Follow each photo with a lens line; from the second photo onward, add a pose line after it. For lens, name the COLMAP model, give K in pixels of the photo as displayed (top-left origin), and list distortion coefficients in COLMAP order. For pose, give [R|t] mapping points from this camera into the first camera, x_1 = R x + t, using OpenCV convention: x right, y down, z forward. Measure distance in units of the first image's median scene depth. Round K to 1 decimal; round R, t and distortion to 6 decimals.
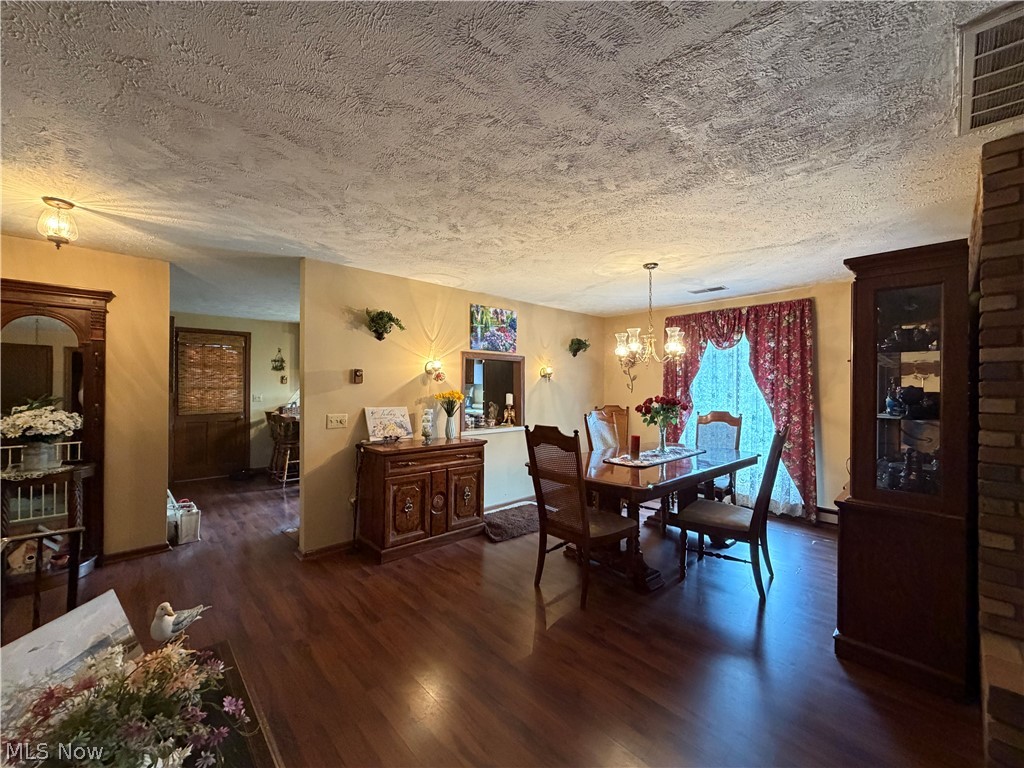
lens RADIAL K [[407.5, 0, 509.5], [0, 407.5, 383.4], [0, 0, 1]] dist [0.000512, 0.000041]
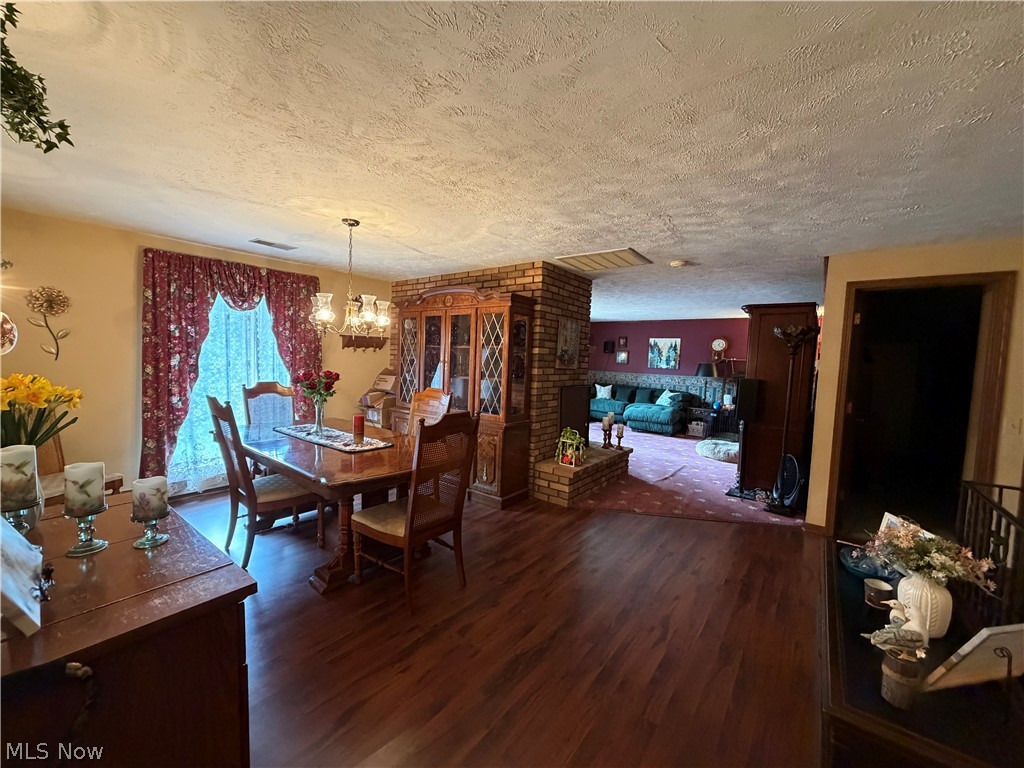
lens RADIAL K [[407.5, 0, 509.5], [0, 407.5, 383.4], [0, 0, 1]] dist [0.000512, 0.000041]
pose [[-0.170221, -0.074684, 0.982572, -0.481570], [-0.041314, 0.996788, 0.068607, -0.013216], [-0.984540, -0.028916, -0.172759, 0.645313]]
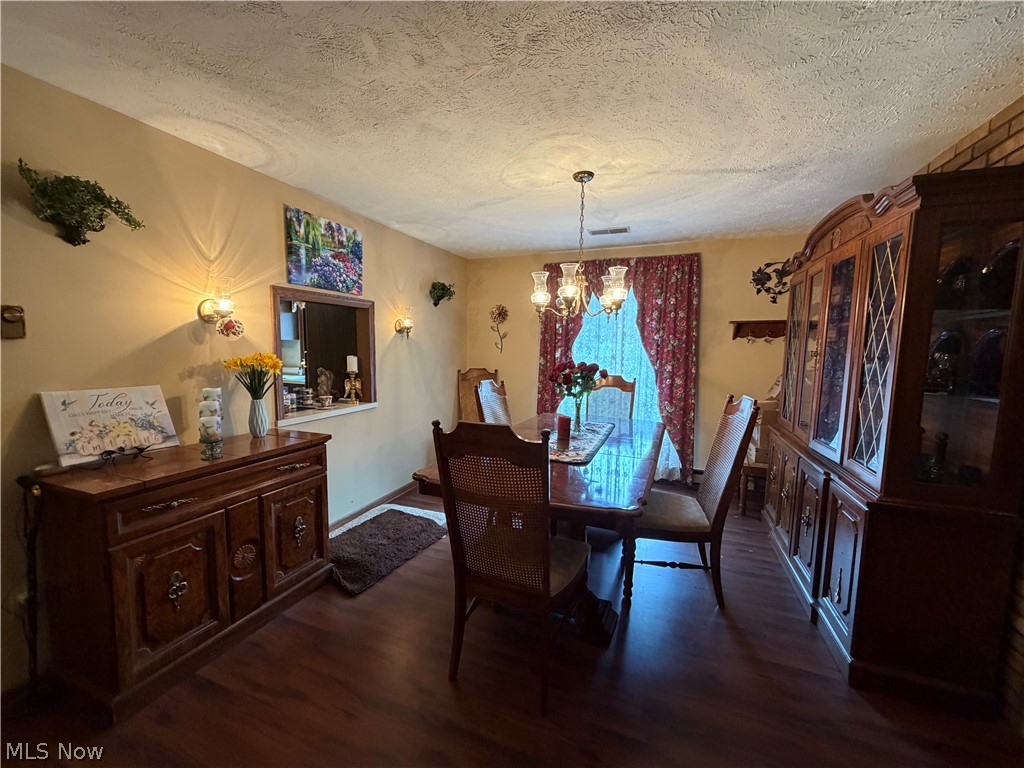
lens RADIAL K [[407.5, 0, 509.5], [0, 407.5, 383.4], [0, 0, 1]] dist [0.000512, 0.000041]
pose [[0.899691, -0.034719, 0.435145, -0.070464], [-0.011937, 0.994503, 0.104029, -0.003583], [-0.436364, -0.098789, 0.894330, 0.312754]]
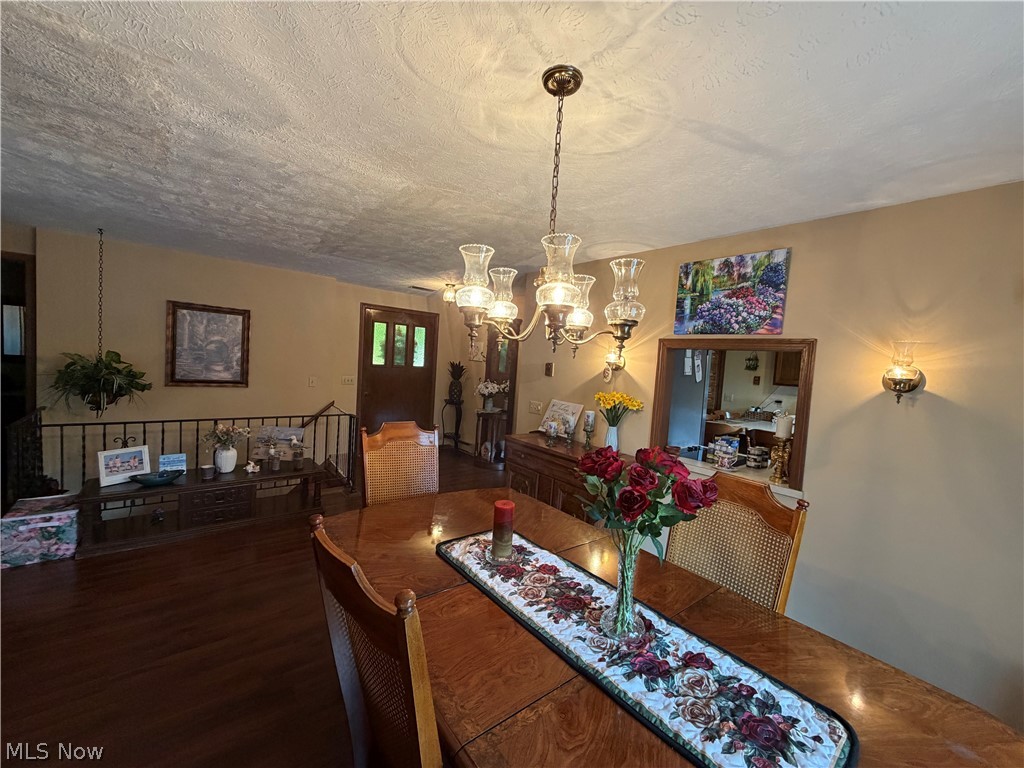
lens RADIAL K [[407.5, 0, 509.5], [0, 407.5, 383.4], [0, 0, 1]] dist [0.000512, 0.000041]
pose [[-0.058487, 0.046483, -0.997205, 0.587691], [-0.058883, 0.997016, 0.049928, -0.023195], [0.996550, 0.061638, -0.055575, 0.792861]]
